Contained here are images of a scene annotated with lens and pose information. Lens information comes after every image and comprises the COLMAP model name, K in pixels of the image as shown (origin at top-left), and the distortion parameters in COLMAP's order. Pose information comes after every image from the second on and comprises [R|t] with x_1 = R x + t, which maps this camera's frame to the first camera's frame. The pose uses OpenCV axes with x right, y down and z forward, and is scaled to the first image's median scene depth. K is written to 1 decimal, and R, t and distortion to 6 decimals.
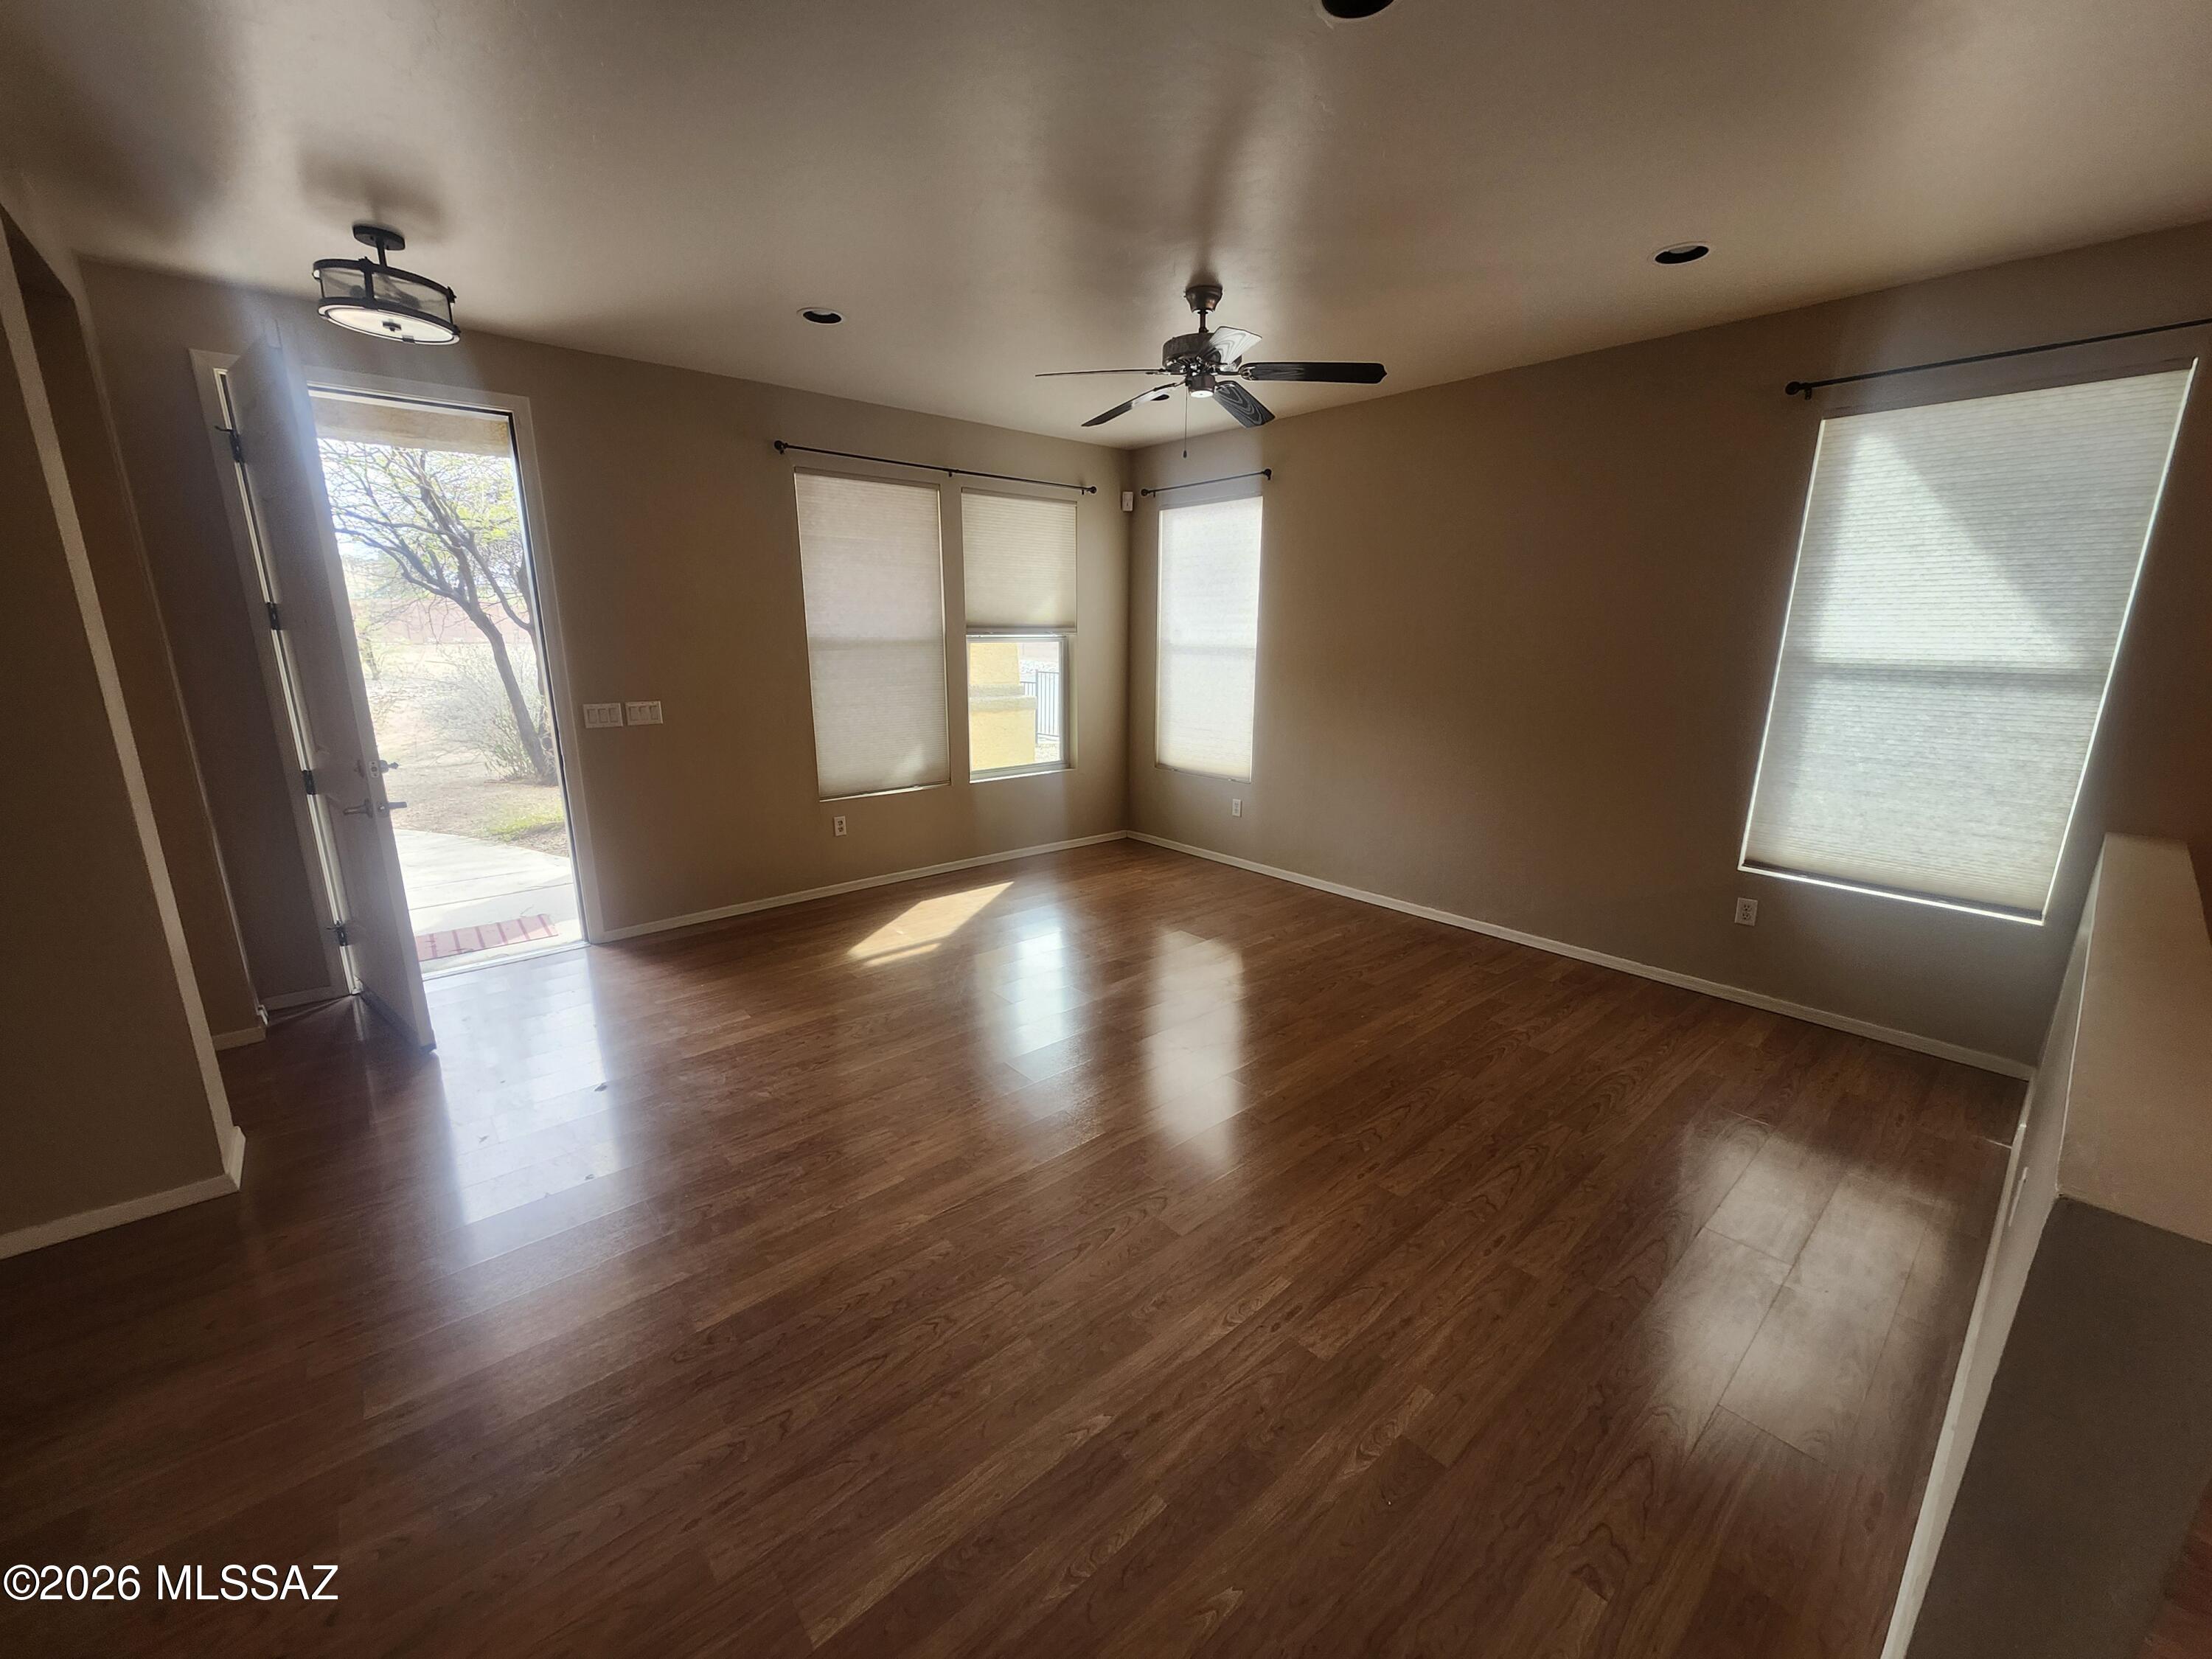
lens RADIAL K [[890.3, 0, 1108.0], [0, 890.3, 833.1], [0, 0, 1]] dist [0.004035, 0.000228]
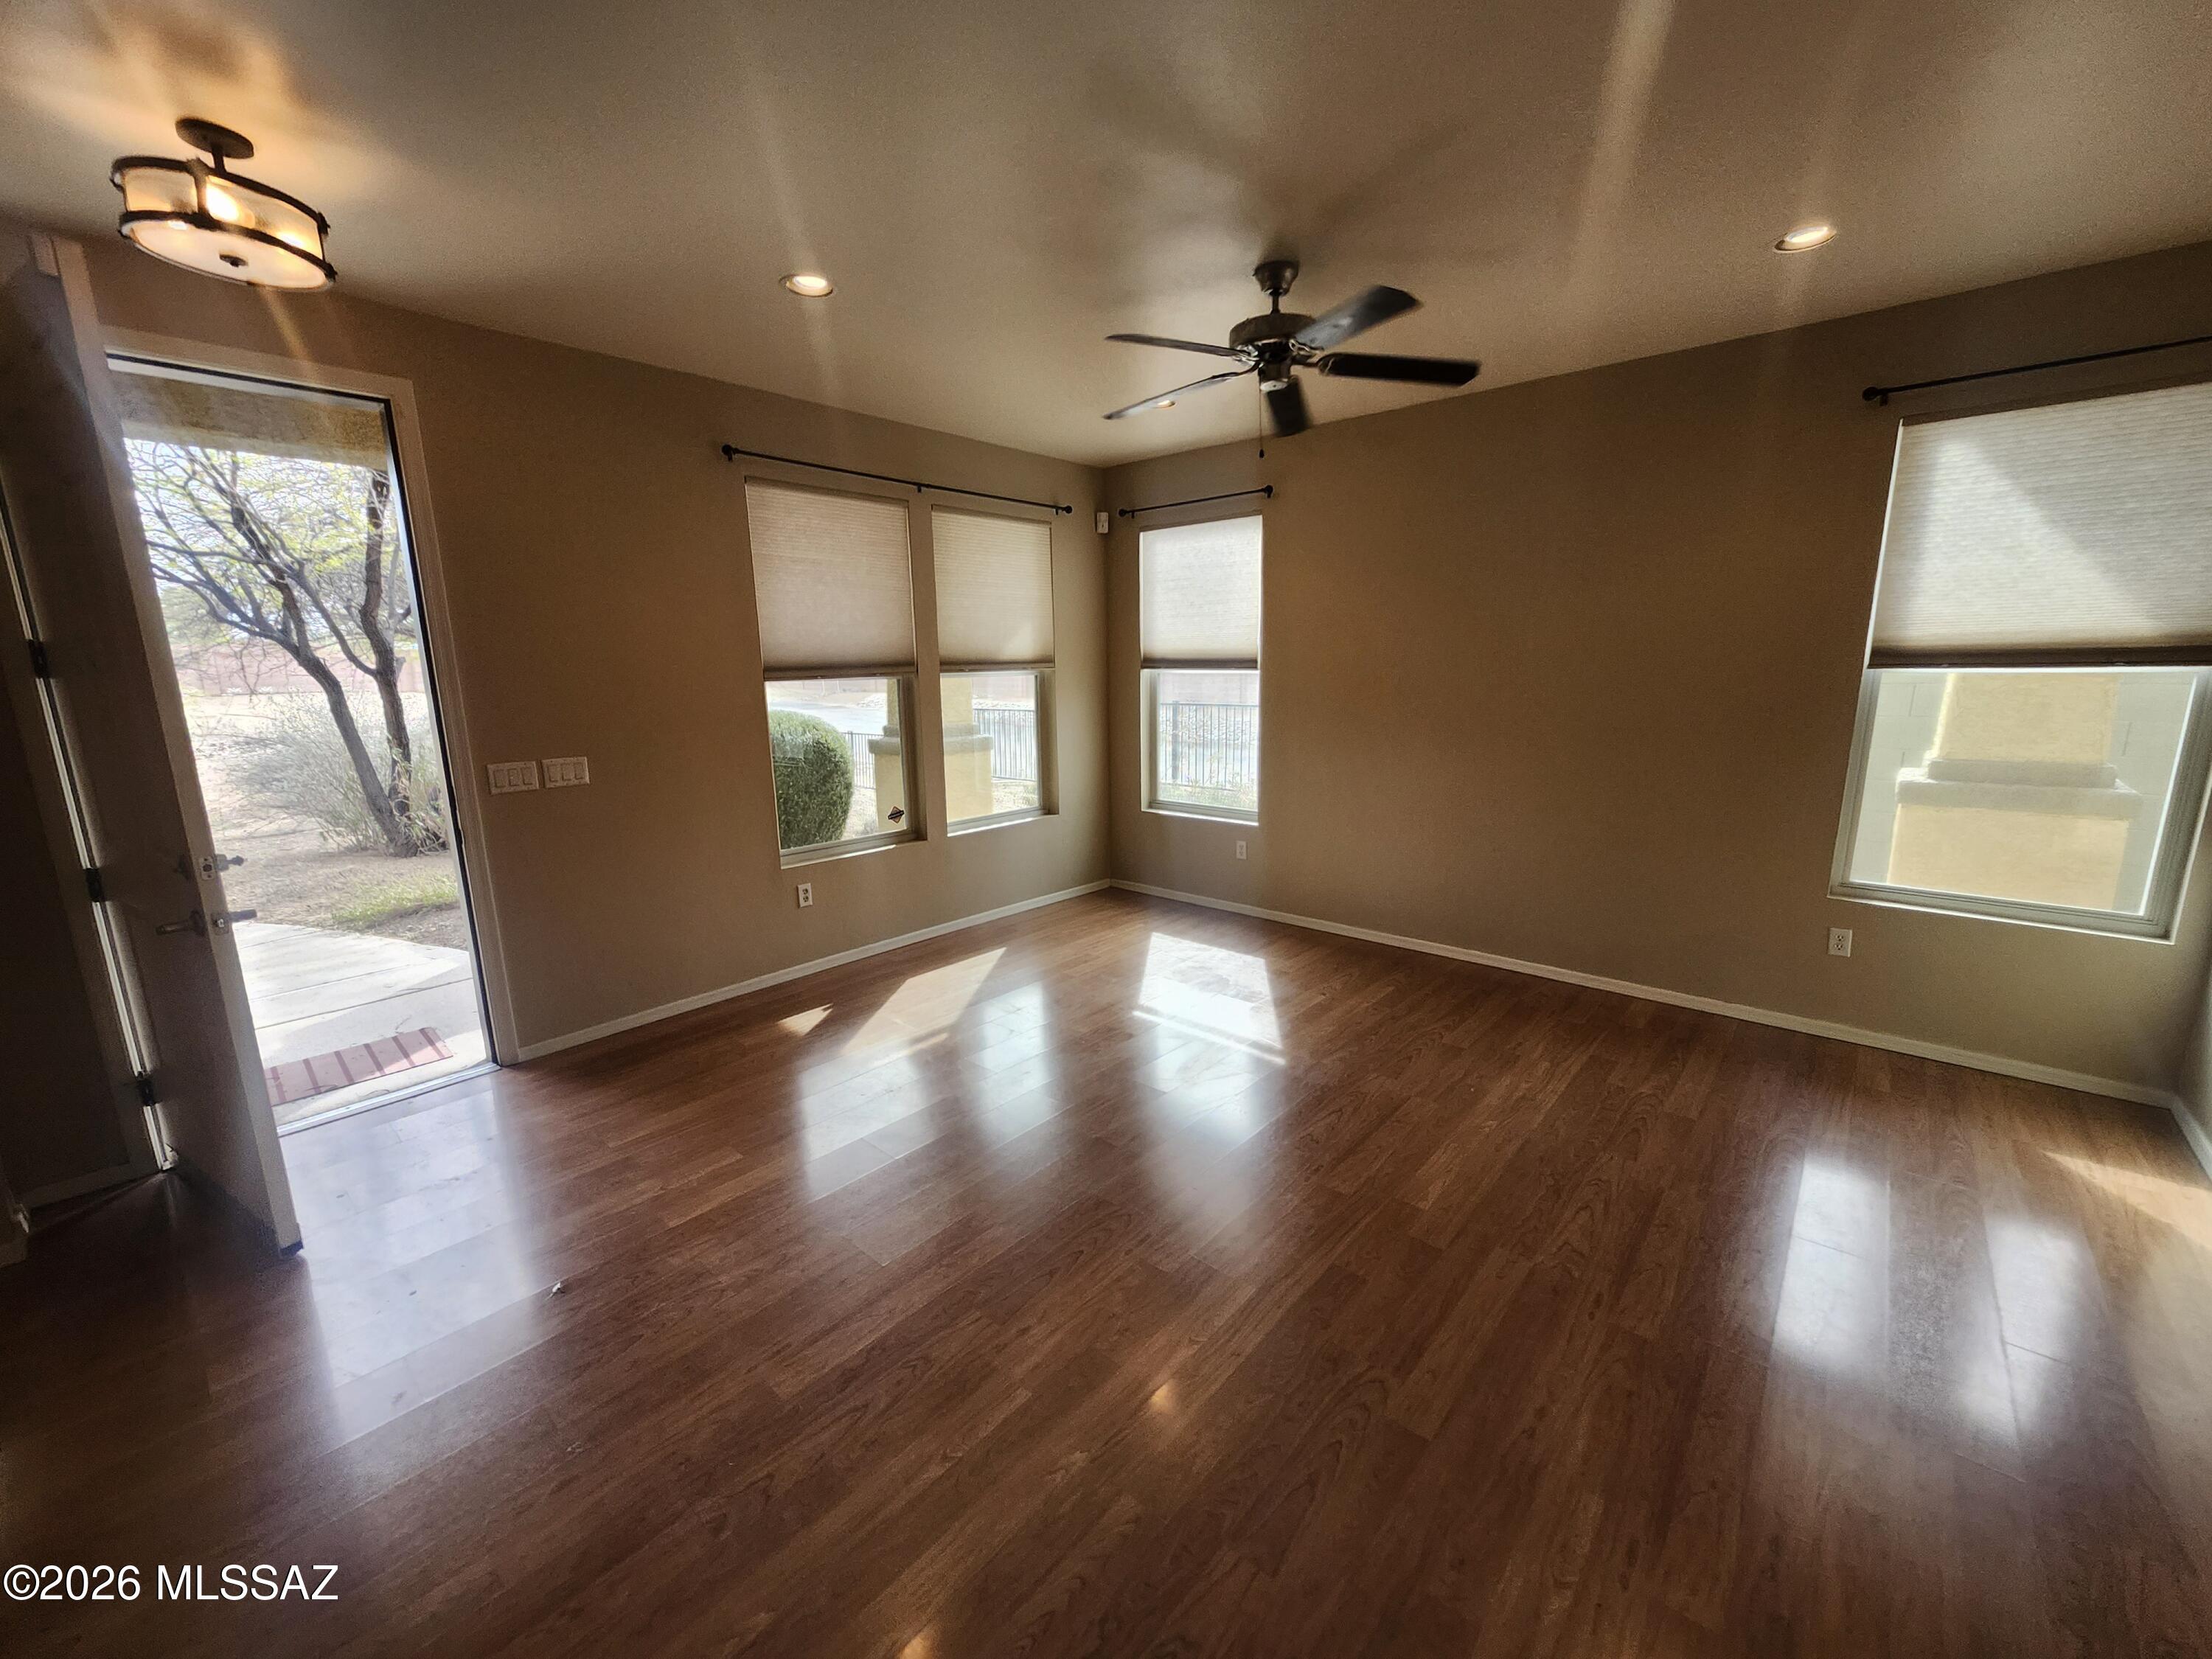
lens RADIAL K [[890.3, 0, 1117.1], [0, 890.3, 828.1], [0, 0, 1]] dist [0.004035, 0.000228]
pose [[0.990049, -0.043199, 0.133931, -0.145899], [0.049002, 0.997984, -0.040340, -0.028372], [-0.131918, 0.046501, 0.990169, 0.145914]]
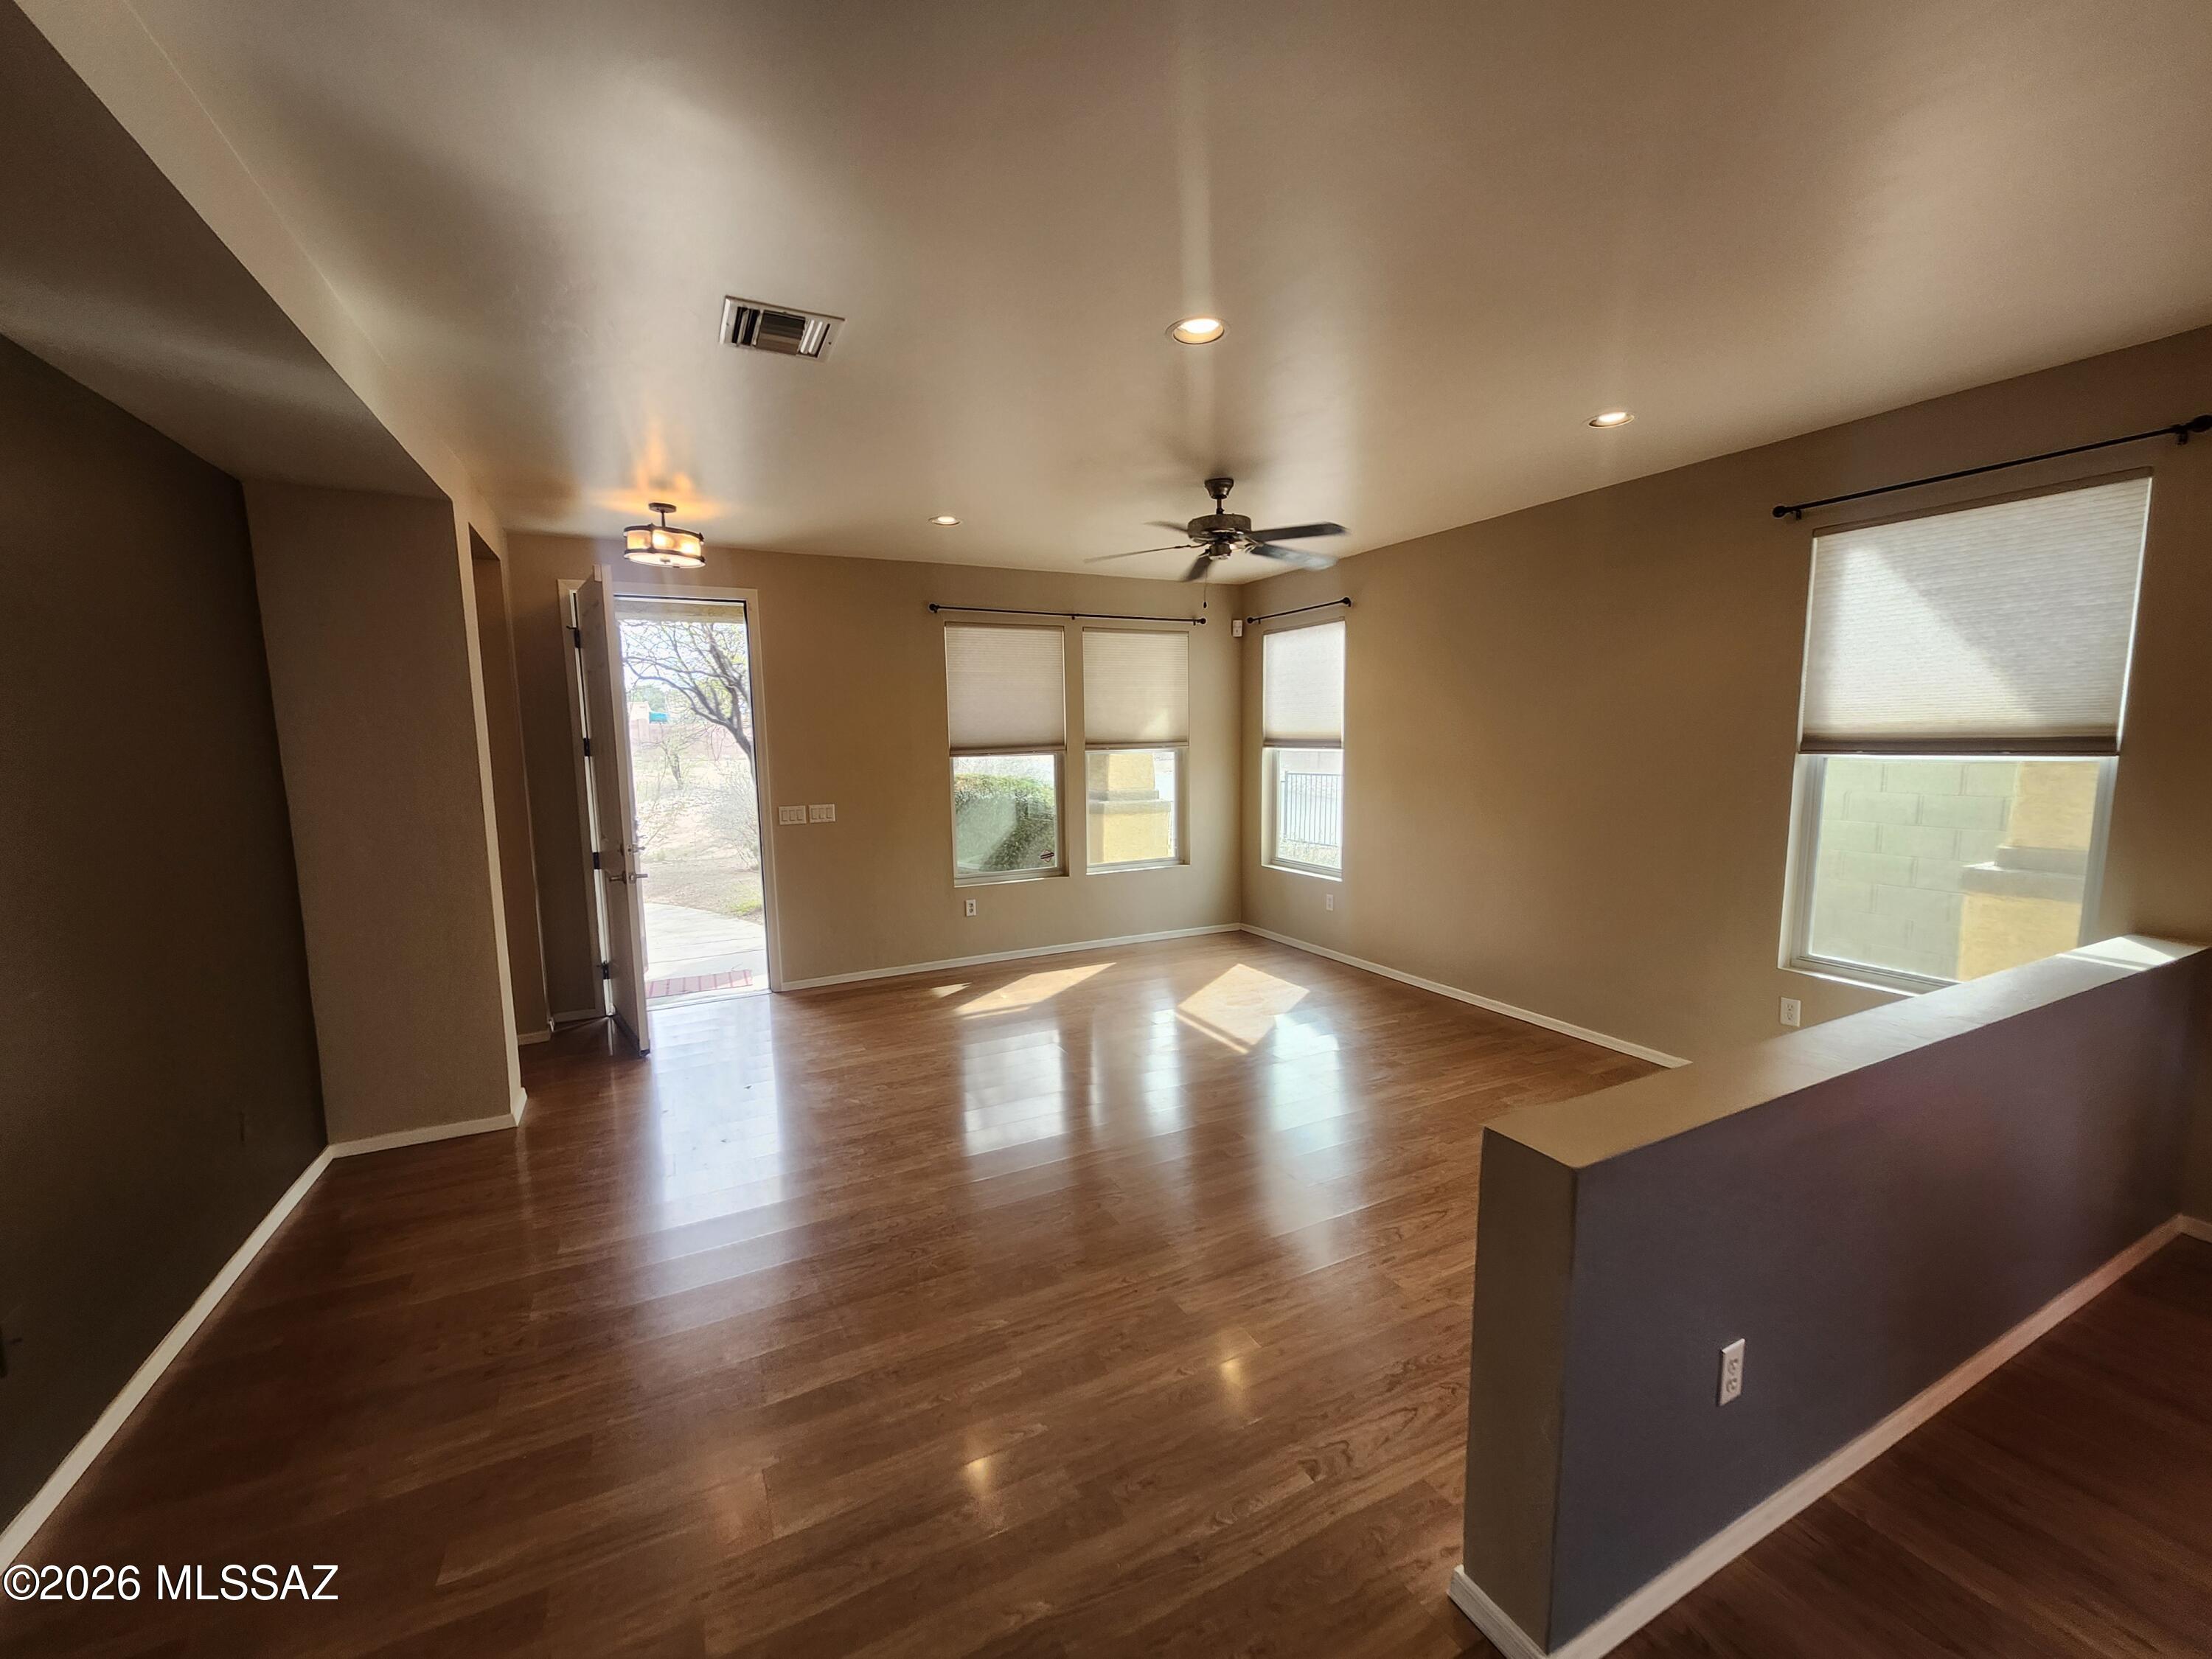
lens RADIAL K [[890.3, 0, 1092.3], [0, 890.3, 828.2], [0, 0, 1]] dist [0.004035, 0.000228]
pose [[0.968399, 0.004775, -0.249359, 0.192022], [-0.035379, 0.992336, -0.118394, 0.027797], [0.246882, 0.123474, 0.961147, -0.150841]]
